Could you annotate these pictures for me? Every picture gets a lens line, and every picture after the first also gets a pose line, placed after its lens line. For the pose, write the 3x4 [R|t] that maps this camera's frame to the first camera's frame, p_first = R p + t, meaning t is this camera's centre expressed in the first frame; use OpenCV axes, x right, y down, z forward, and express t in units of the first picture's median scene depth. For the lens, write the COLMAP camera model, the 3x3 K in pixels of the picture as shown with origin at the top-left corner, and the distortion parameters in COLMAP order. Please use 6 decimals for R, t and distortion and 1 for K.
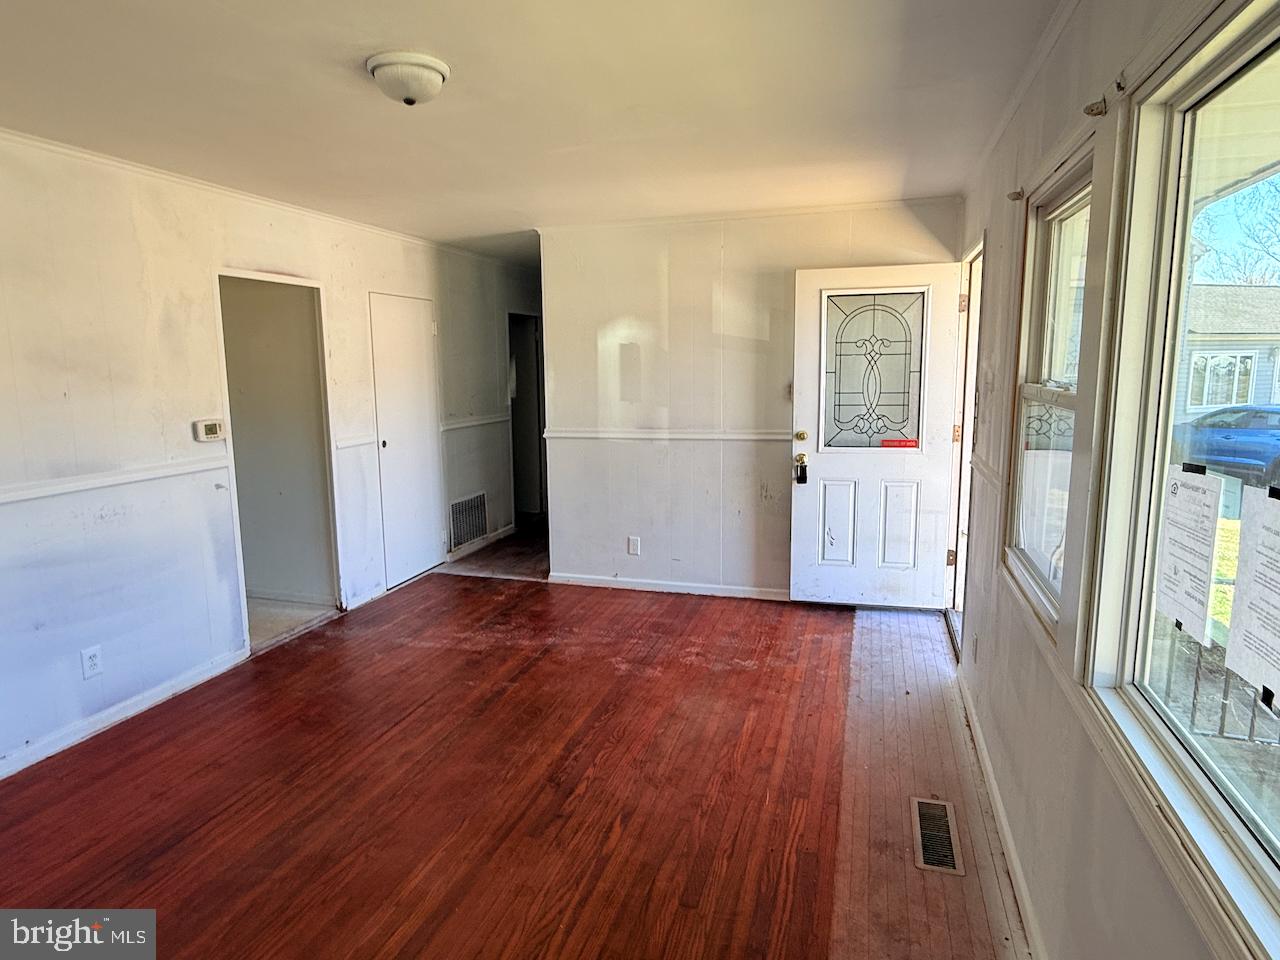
lens RADIAL K [[750.3, 0, 636.4], [0, 750.3, 474.2], [0, 0, 1]] dist [-0.006517, 0.012100]
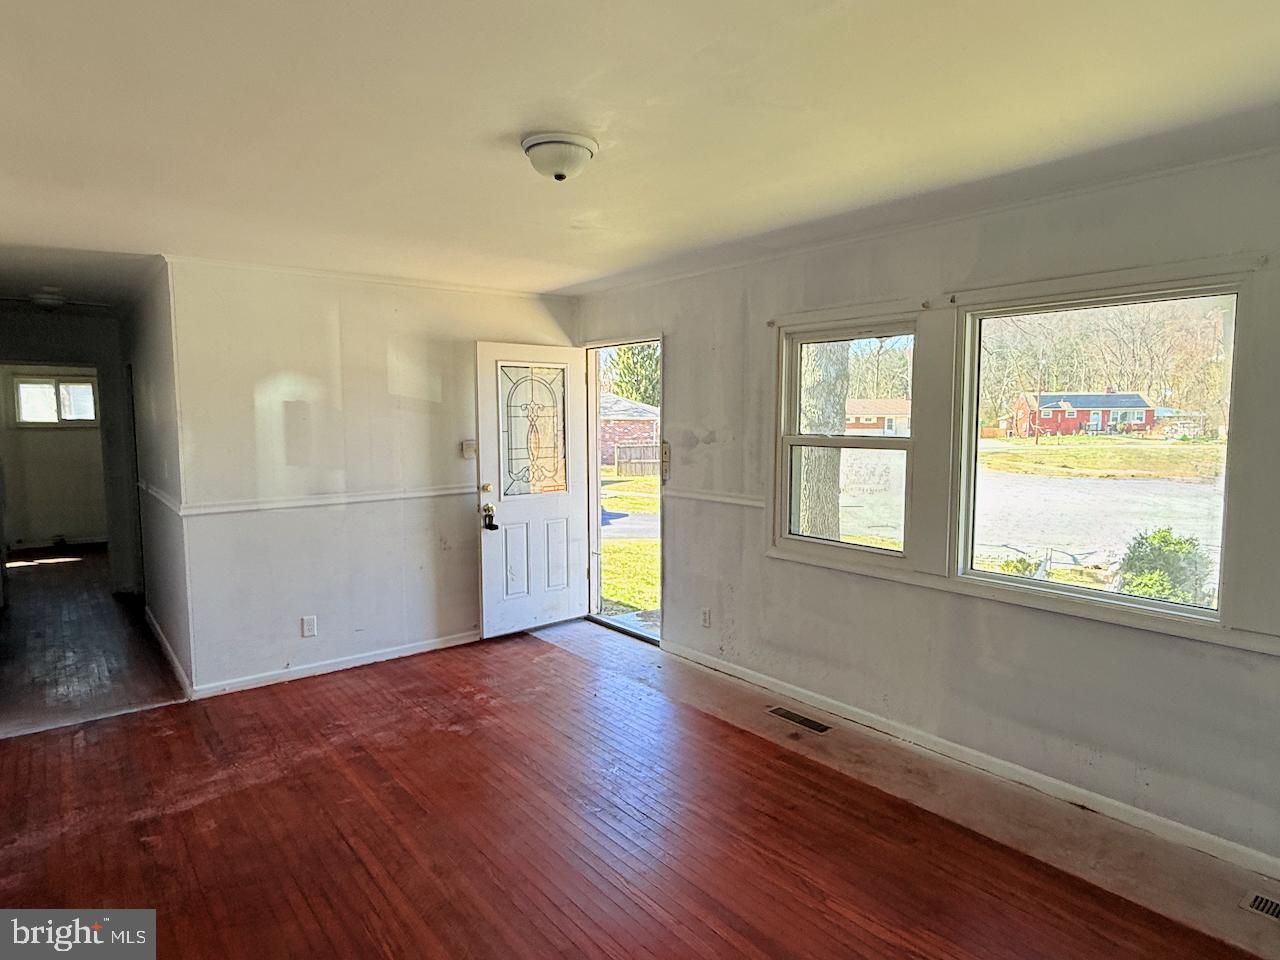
lens RADIAL K [[750.3, 0, 637.5], [0, 750.3, 482.5], [0, 0, 1]] dist [-0.006517, 0.012100]
pose [[0.564252, -0.062384, 0.823242, -0.579593], [0.118703, 0.992911, -0.006118, -0.025767], [-0.817025, 0.101174, 0.567657, 0.181976]]
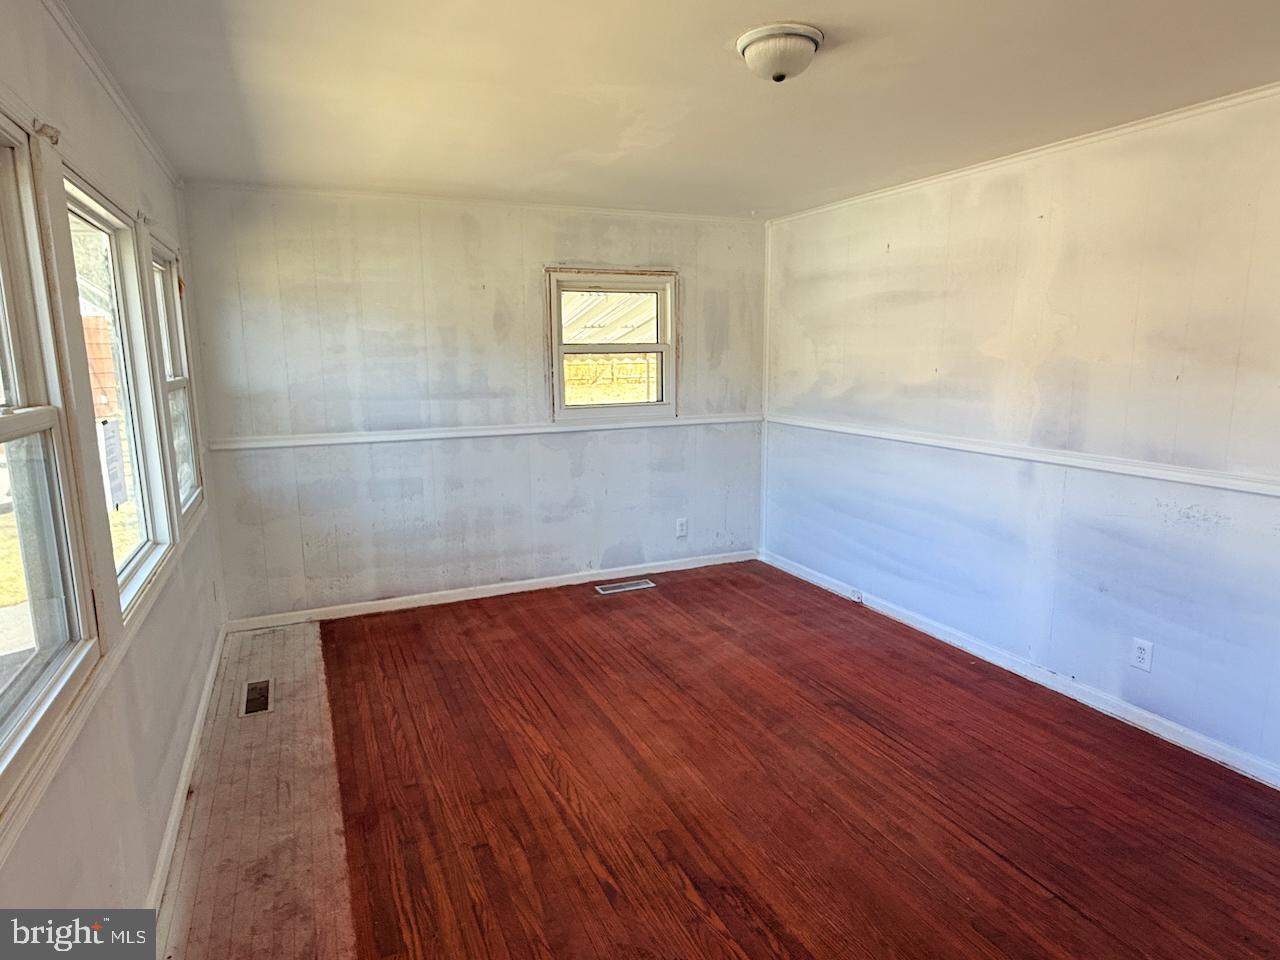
lens RADIAL K [[750.3, 0, 633.6], [0, 750.3, 484.5], [0, 0, 1]] dist [-0.006517, 0.012100]
pose [[-0.751154, 0.136150, -0.645934, 0.262436], [-0.079472, 0.952731, 0.293235, -0.137612], [0.655326, 0.271599, -0.704827, 0.858962]]
